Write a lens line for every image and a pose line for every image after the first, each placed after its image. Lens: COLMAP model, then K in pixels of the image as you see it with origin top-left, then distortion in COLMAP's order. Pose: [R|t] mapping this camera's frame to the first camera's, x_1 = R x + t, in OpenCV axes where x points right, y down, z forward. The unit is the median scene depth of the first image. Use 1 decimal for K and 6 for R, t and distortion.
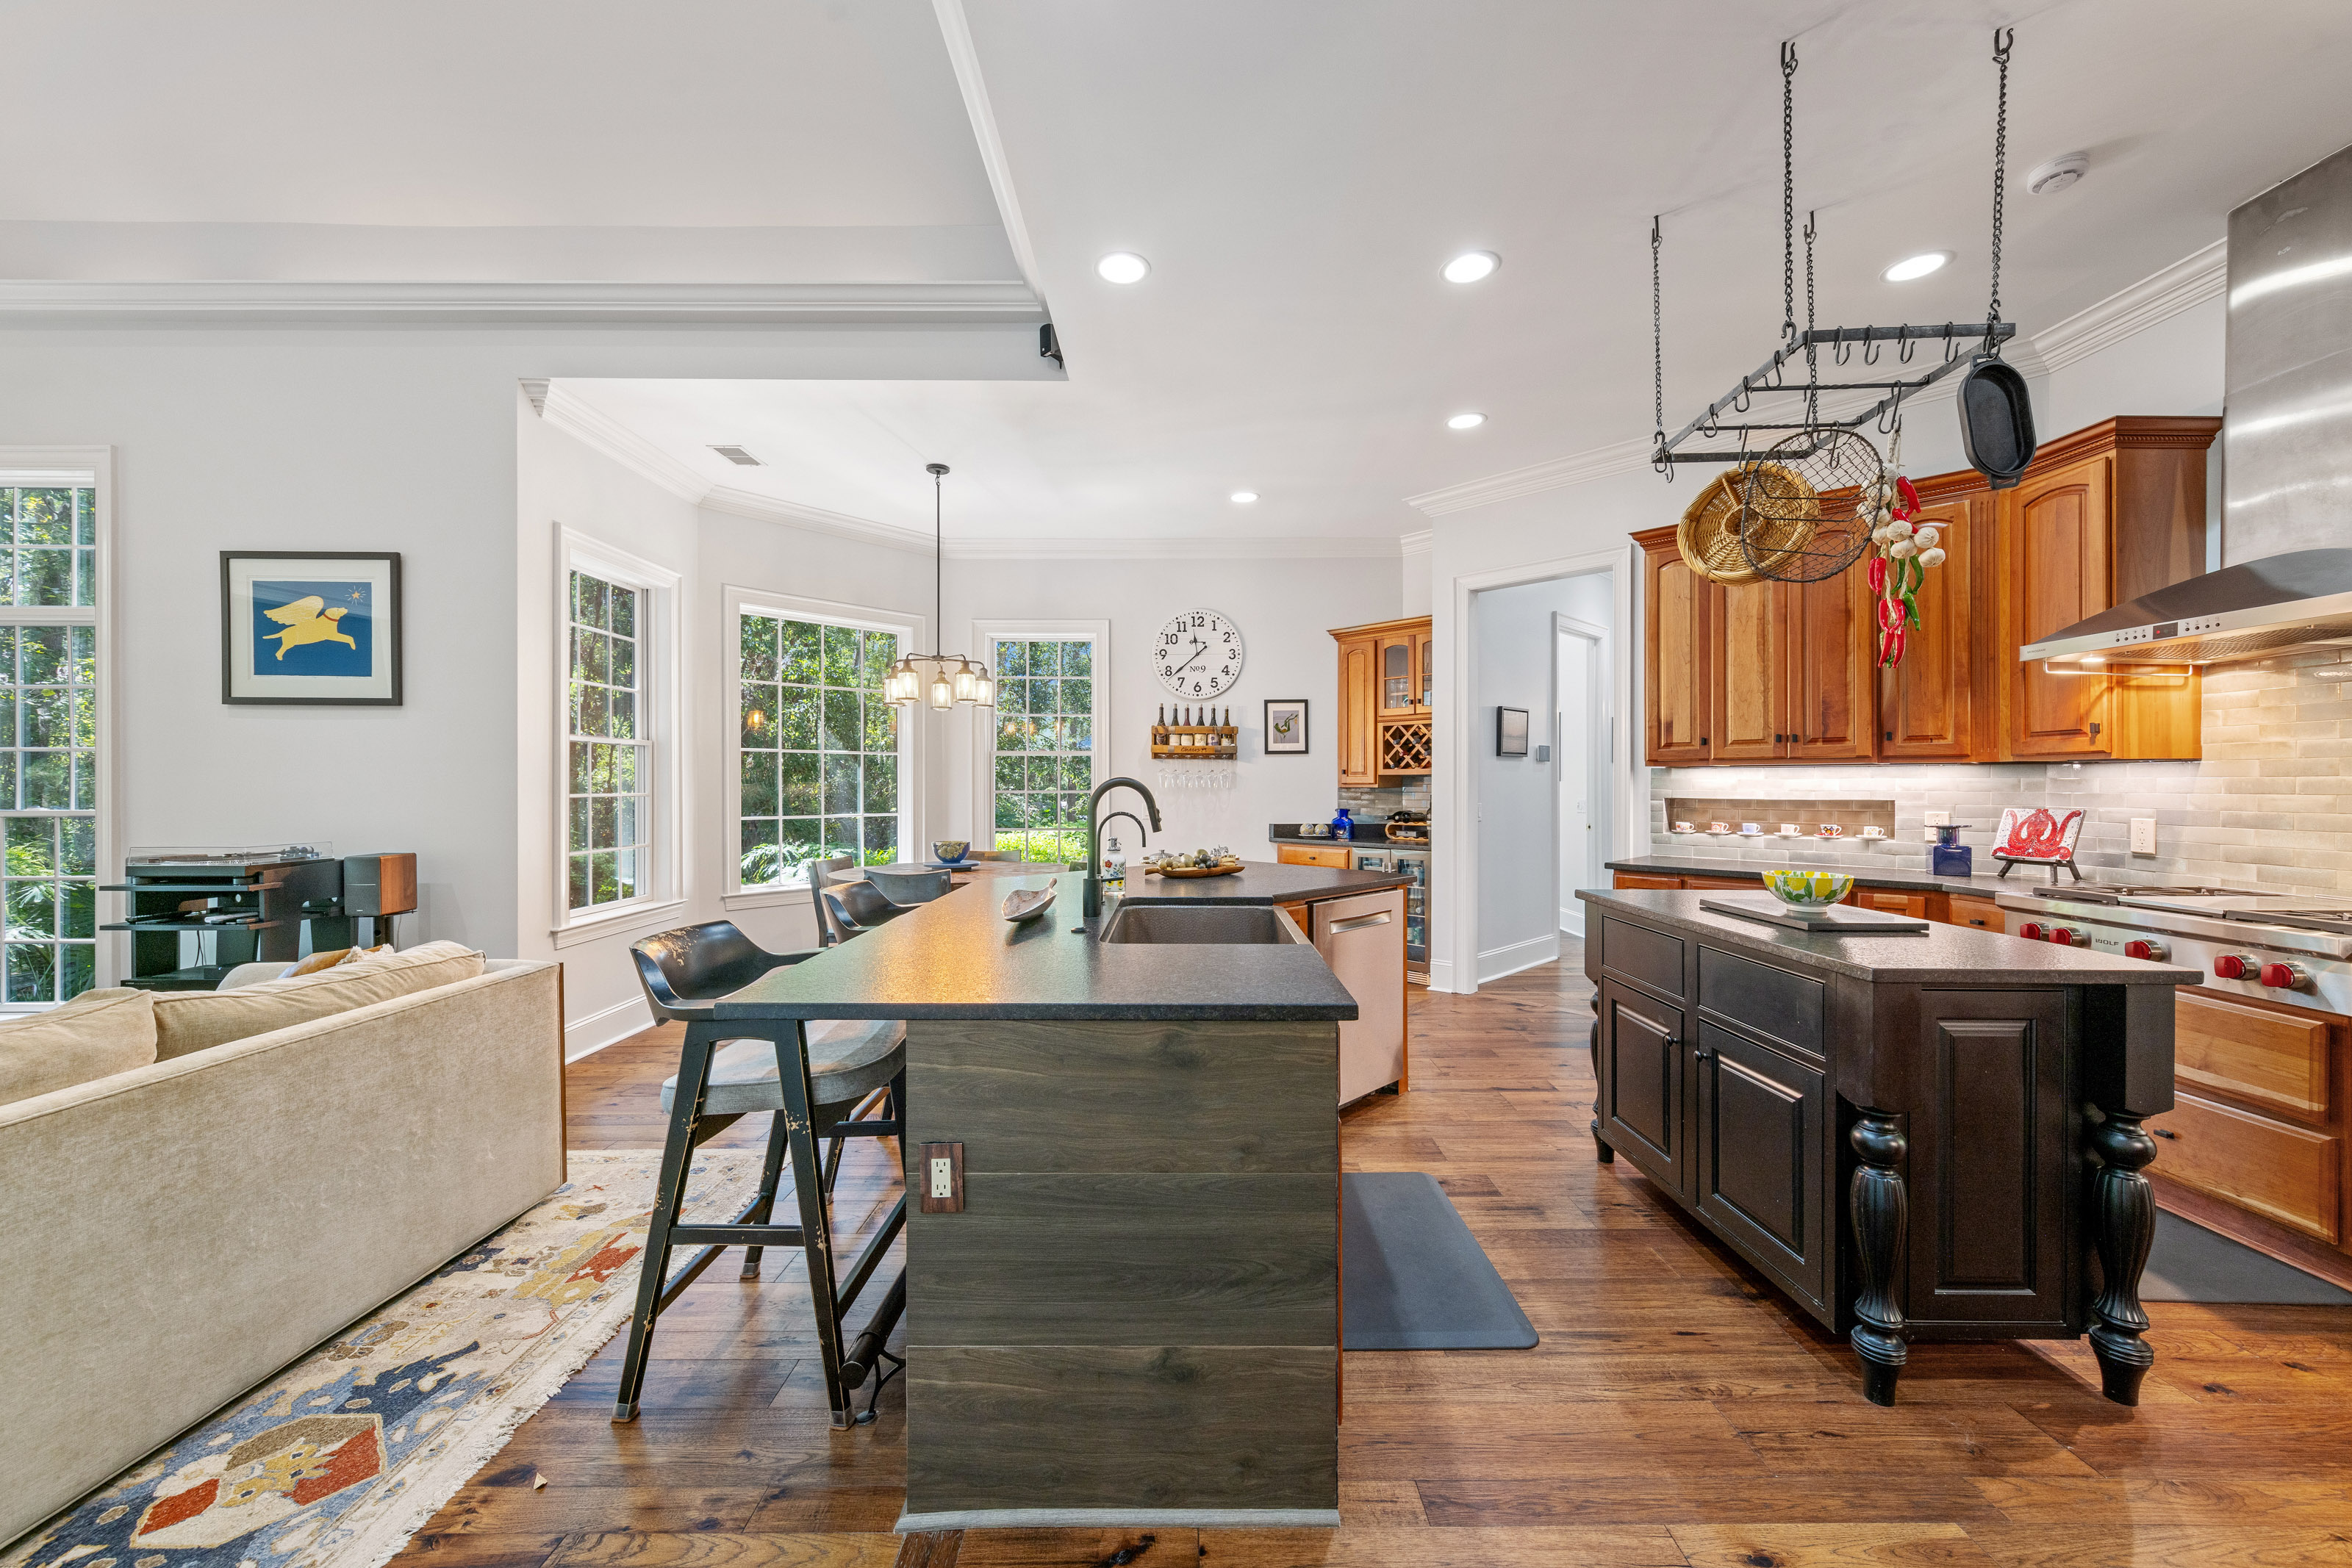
lens RADIAL K [[900.8, 0, 1176.0], [0, 900.8, 784.0], [0, 0, 1]] dist [0.001256, 0.000232]
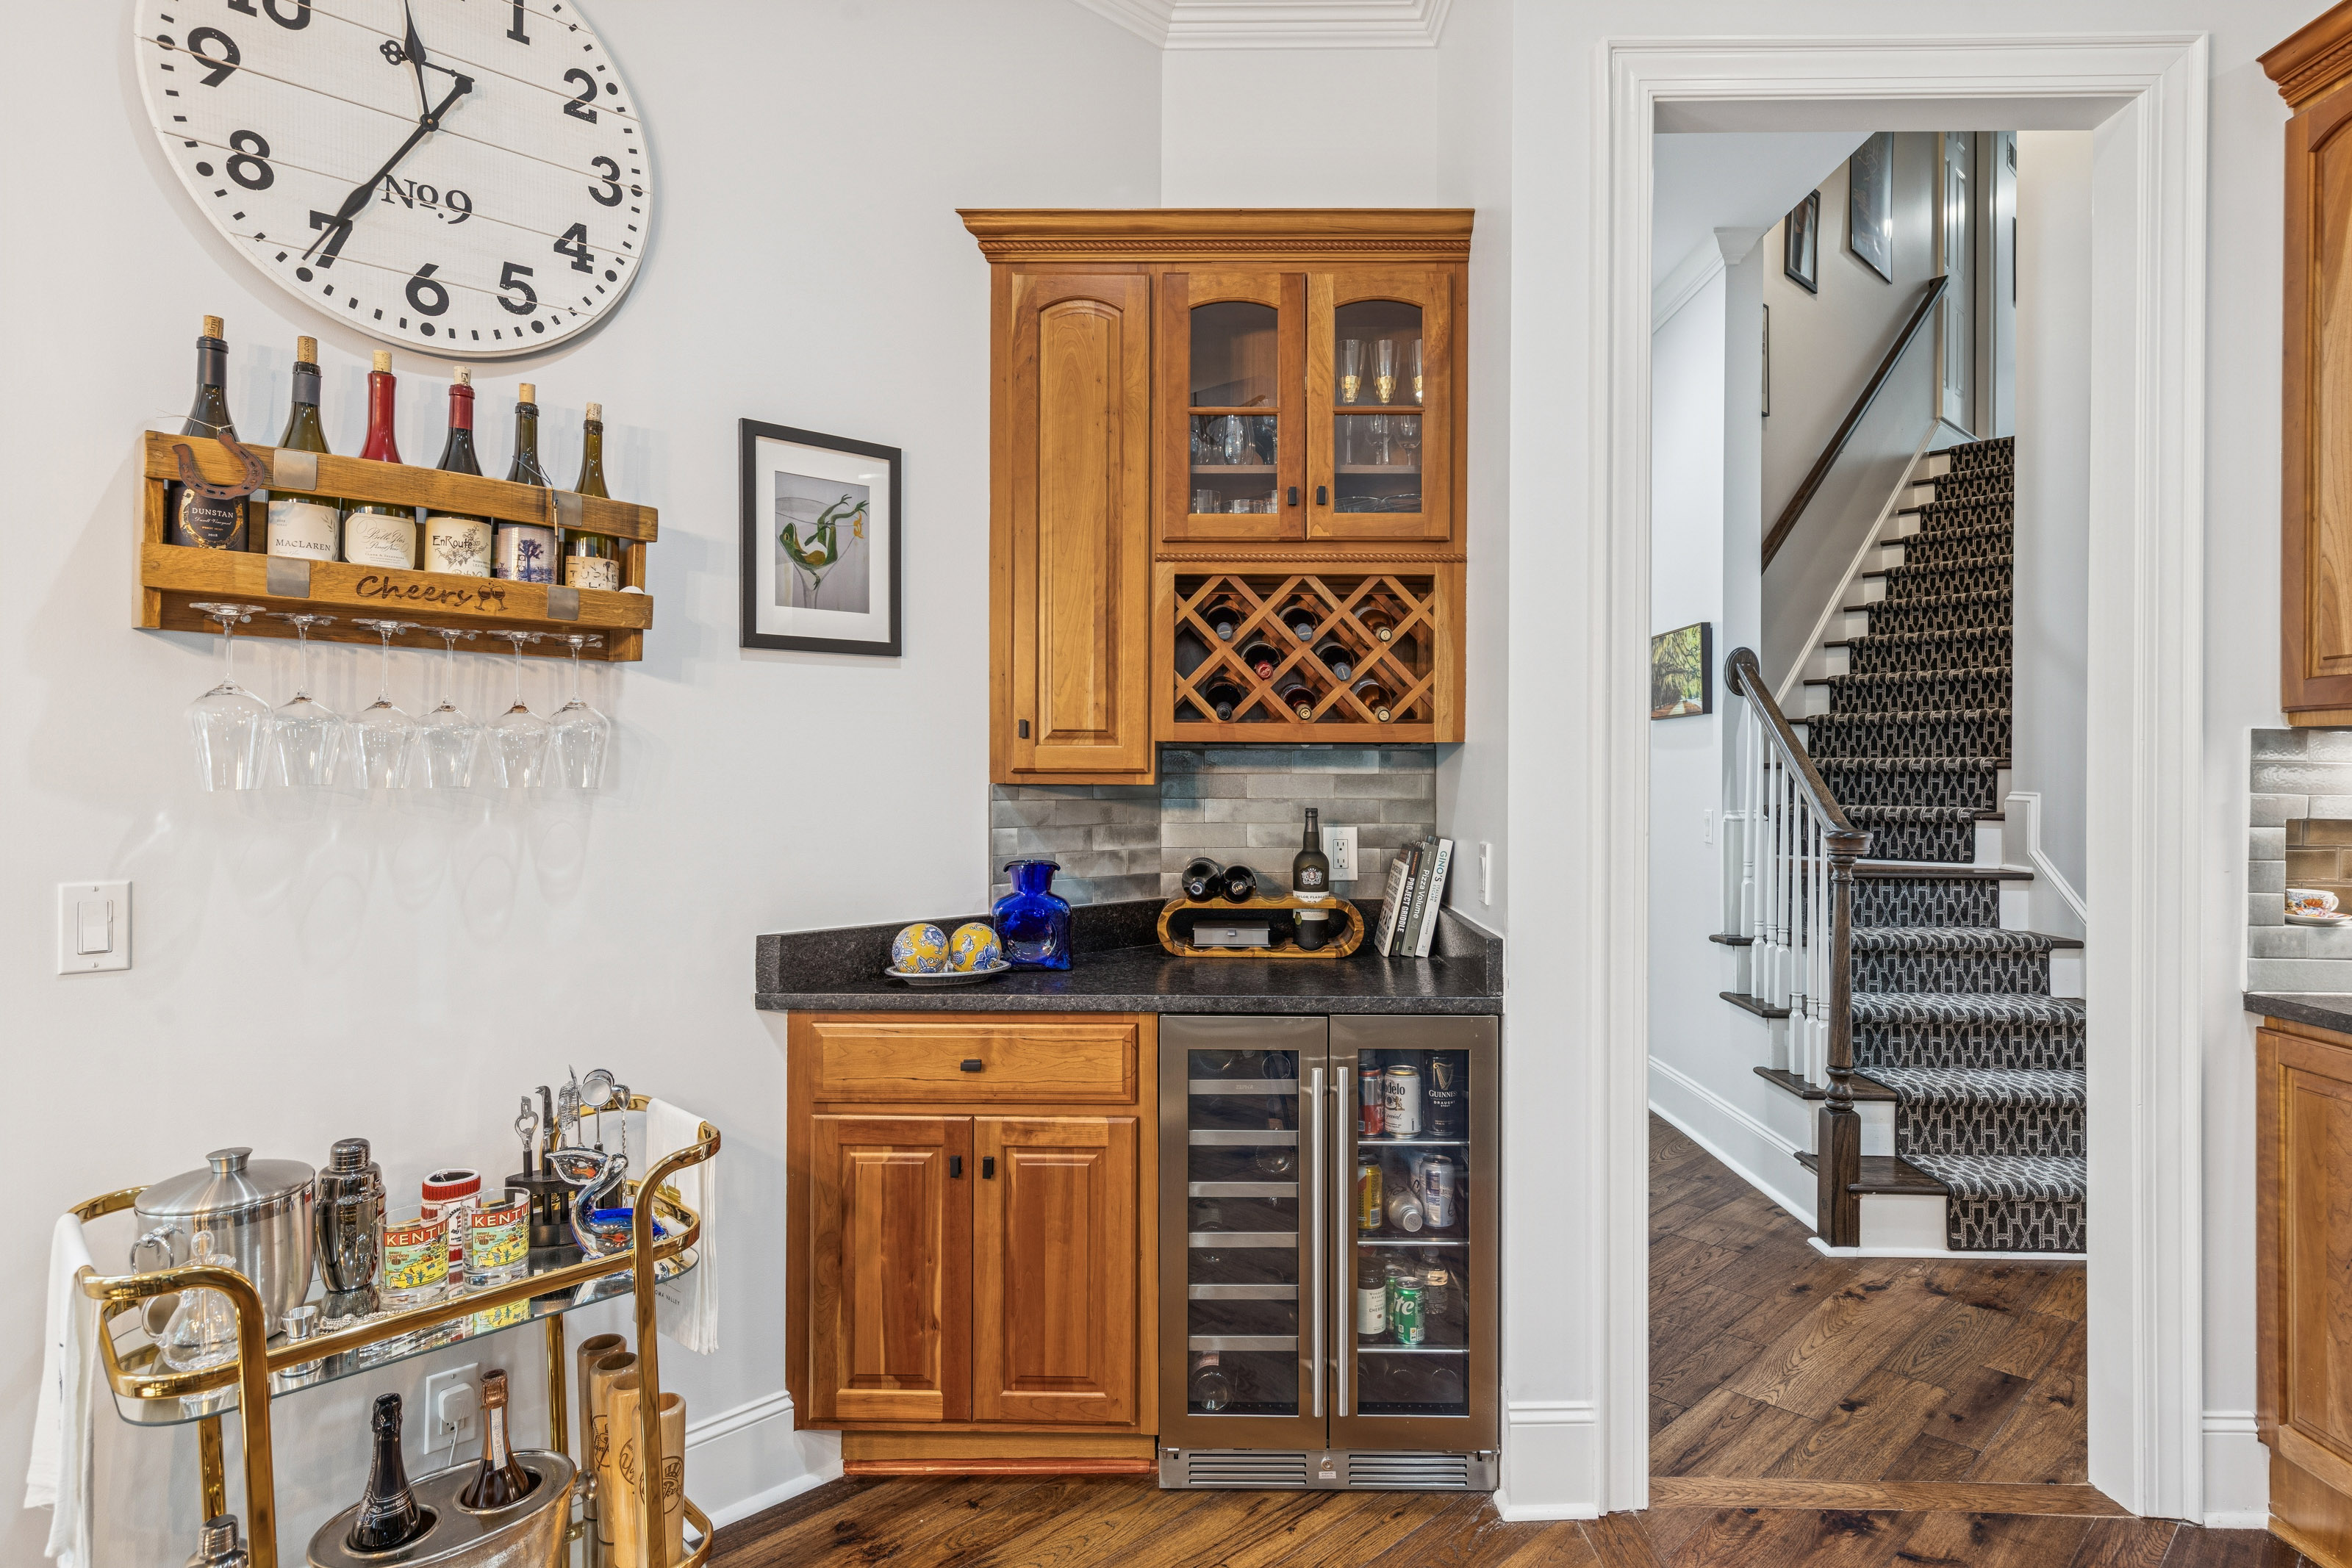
lens RADIAL K [[1271.7, 0, 1184.2], [0, 1271.7, 775.5], [0, 0, 1]] dist [0.002165, 0.000003]
pose [[0.710812, -0.000726, 0.703381, -0.093052], [-0.003865, 0.999980, 0.004937, -0.001474], [-0.703371, -0.006228, 0.710795, 1.126803]]
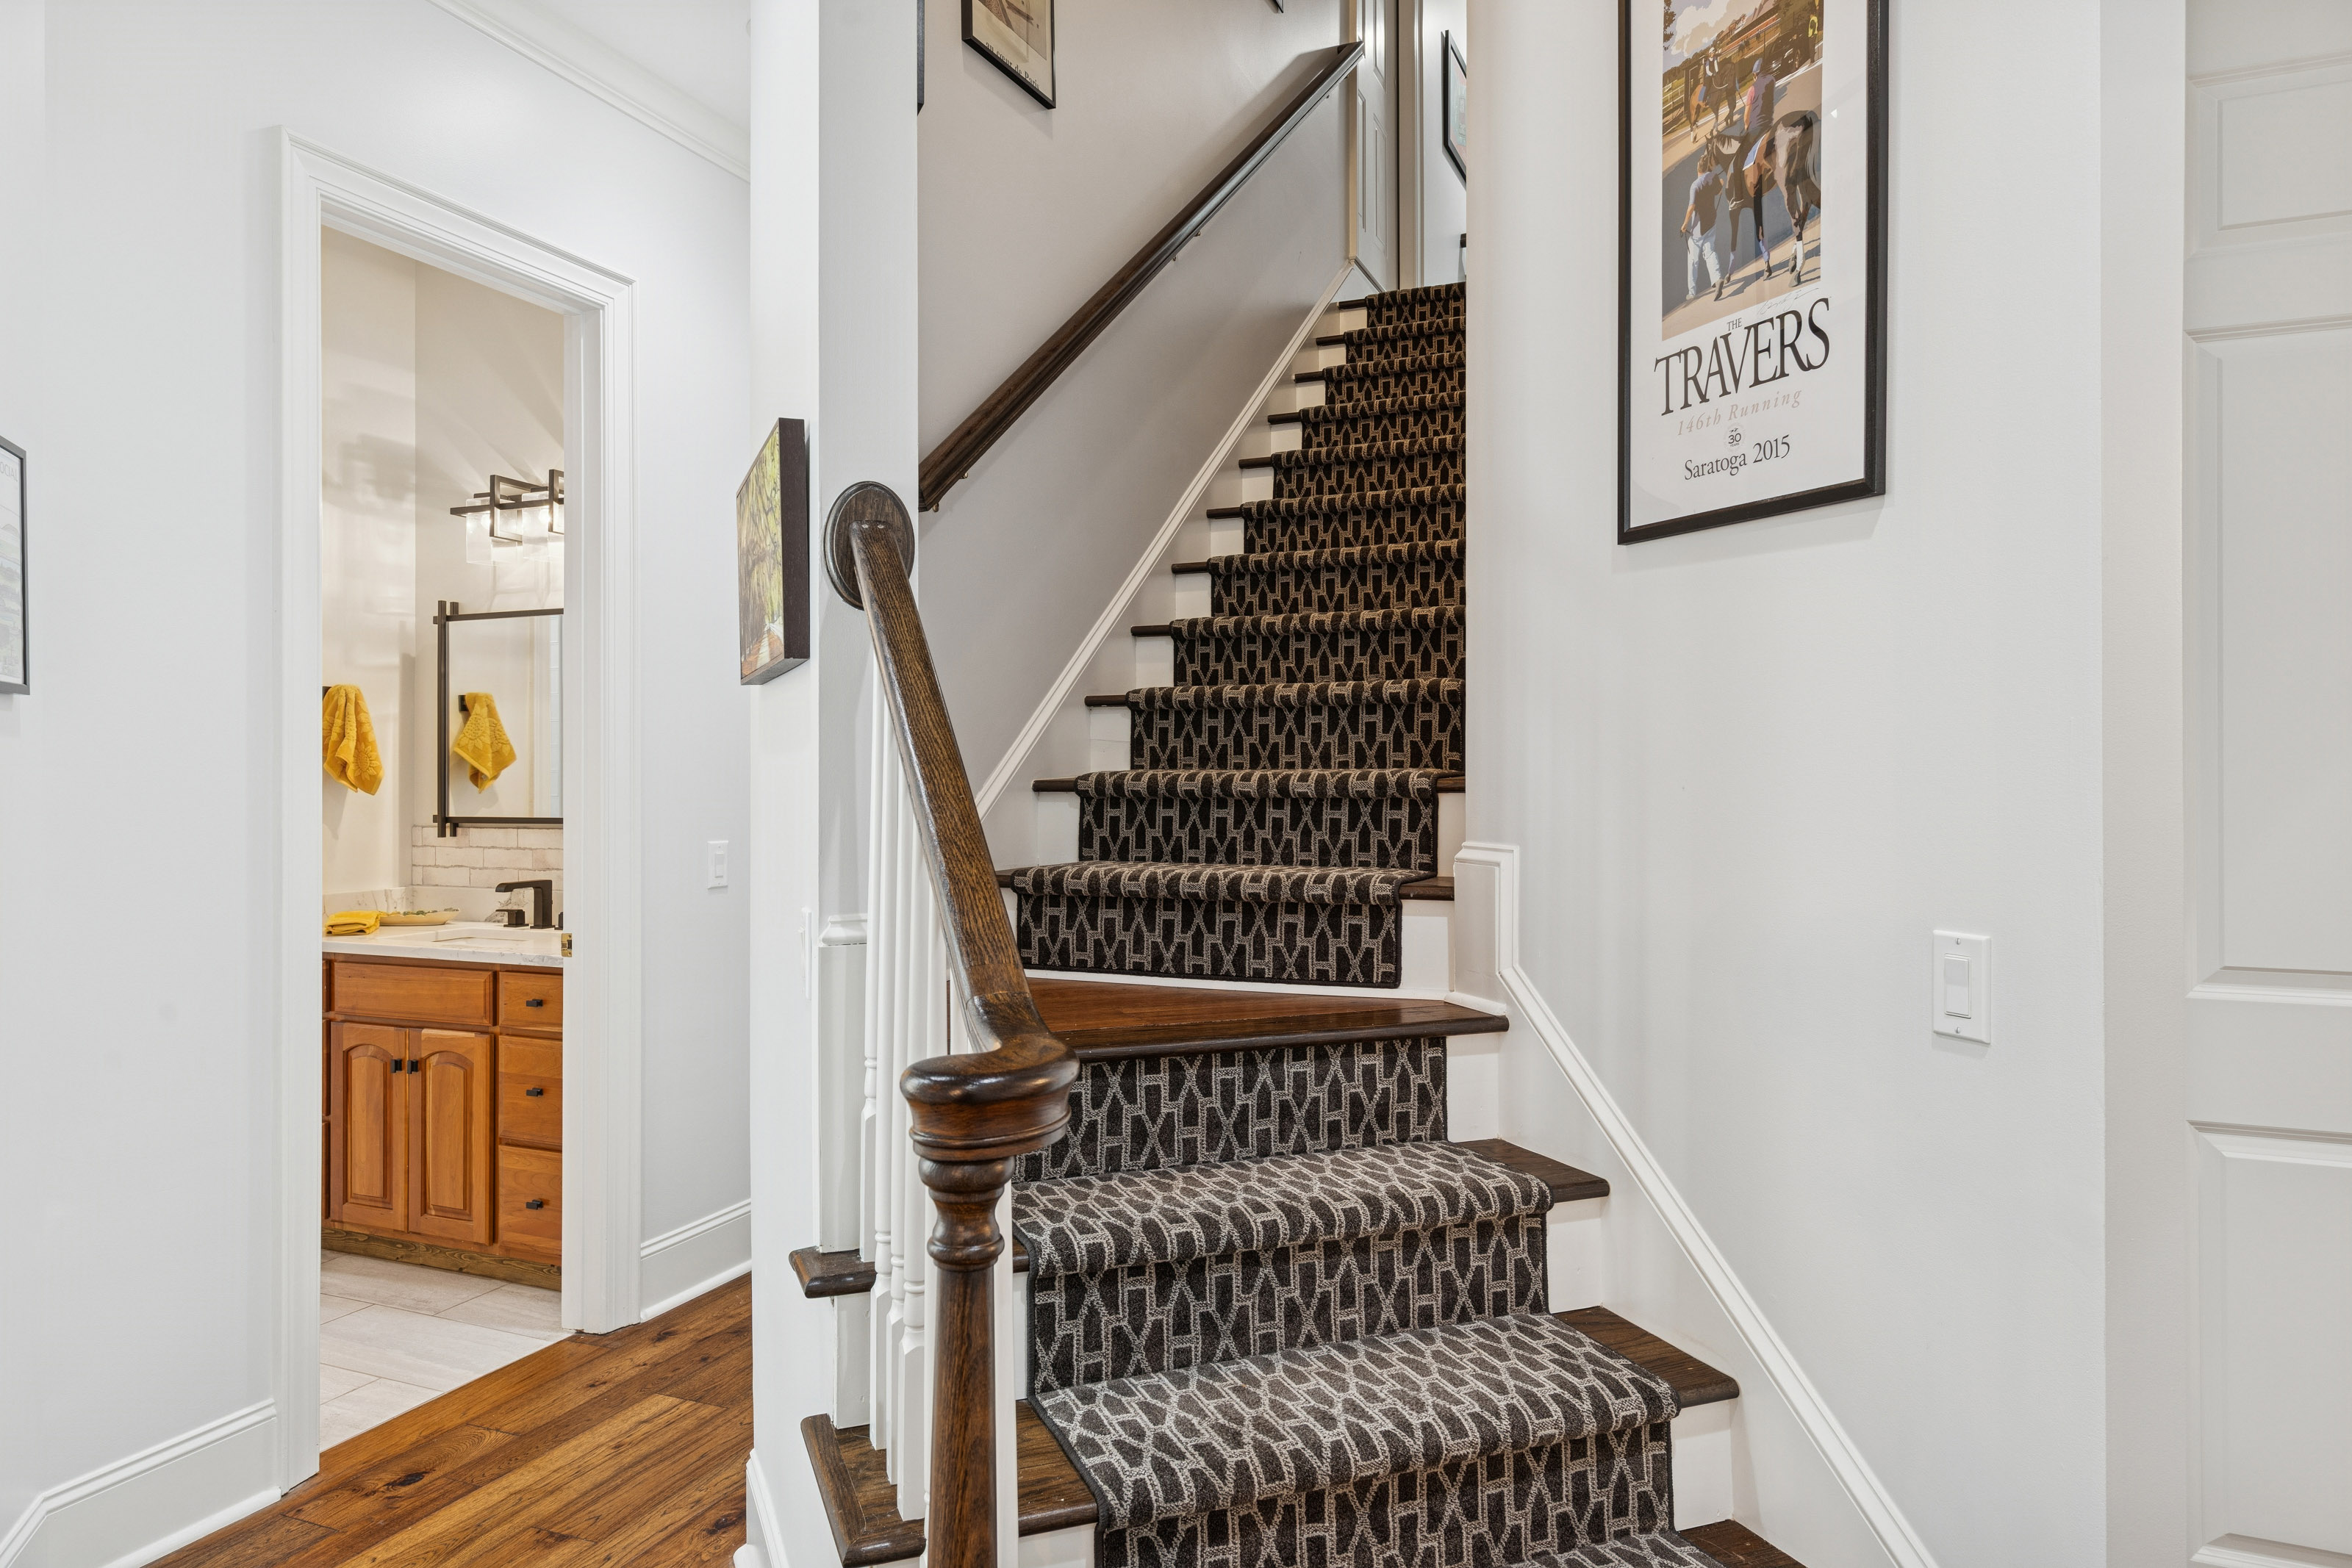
lens RADIAL K [[1441.9, 0, 1186.8], [0, 1441.9, 770.0], [0, 0, 1]] dist [0.002680, 0.001609]
pose [[0.374613, 0.003794, 0.927174, 0.602975], [-0.001059, 0.999993, -0.003664, -0.012855], [-0.927181, 0.000391, 0.374614, 1.291925]]
